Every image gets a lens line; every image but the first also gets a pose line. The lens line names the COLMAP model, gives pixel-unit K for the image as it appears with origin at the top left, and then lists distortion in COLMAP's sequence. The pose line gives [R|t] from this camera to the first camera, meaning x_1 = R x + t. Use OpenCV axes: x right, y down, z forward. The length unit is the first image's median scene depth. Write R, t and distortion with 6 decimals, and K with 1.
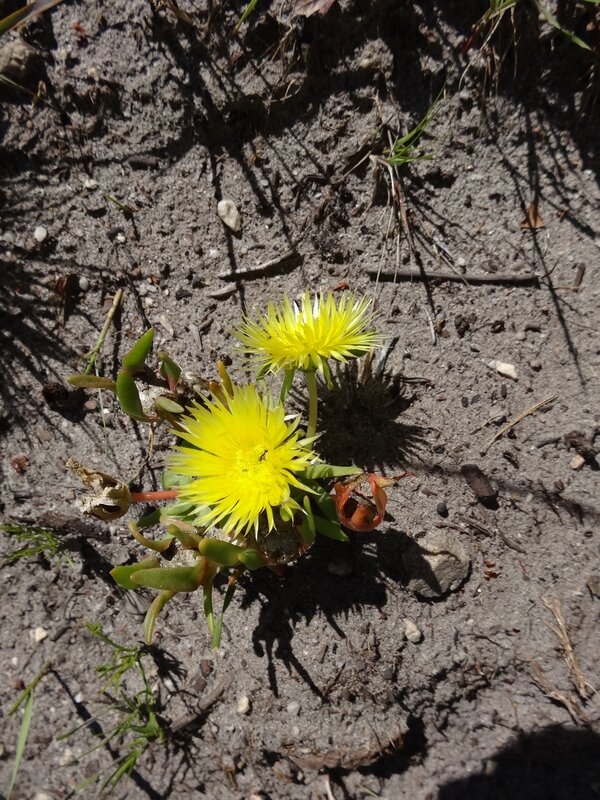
lens RADIAL K [[585.2, 0, 300.9], [0, 585.2, 398.2], [0, 0, 1]] dist [-0.012087, -0.004222]
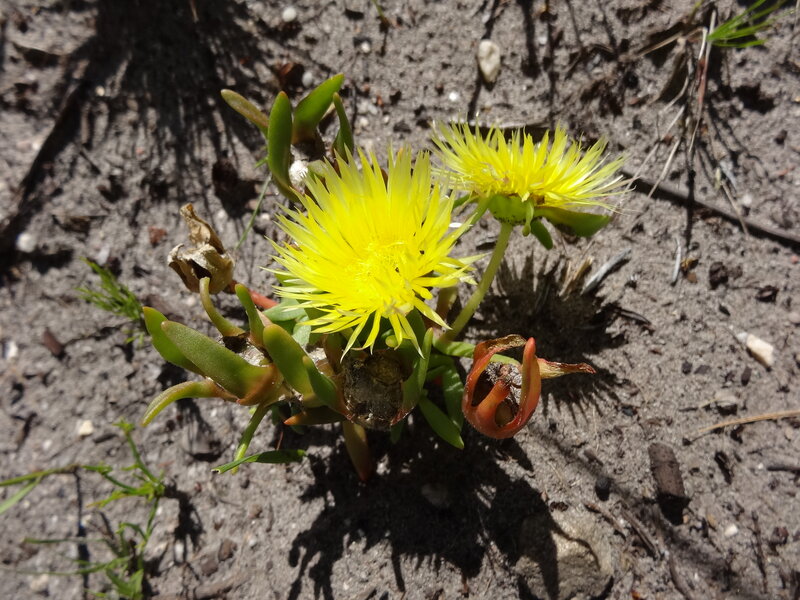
lens RADIAL K [[585.2, 0, 398.0], [0, 585.2, 300.9], [0, 0, 1]] dist [-0.012087, -0.004222]
pose [[0.897767, 0.388944, -0.206729, 0.073250], [-0.417929, 0.900395, -0.120931, 0.166169], [0.139102, 0.194966, 0.970896, 0.221519]]
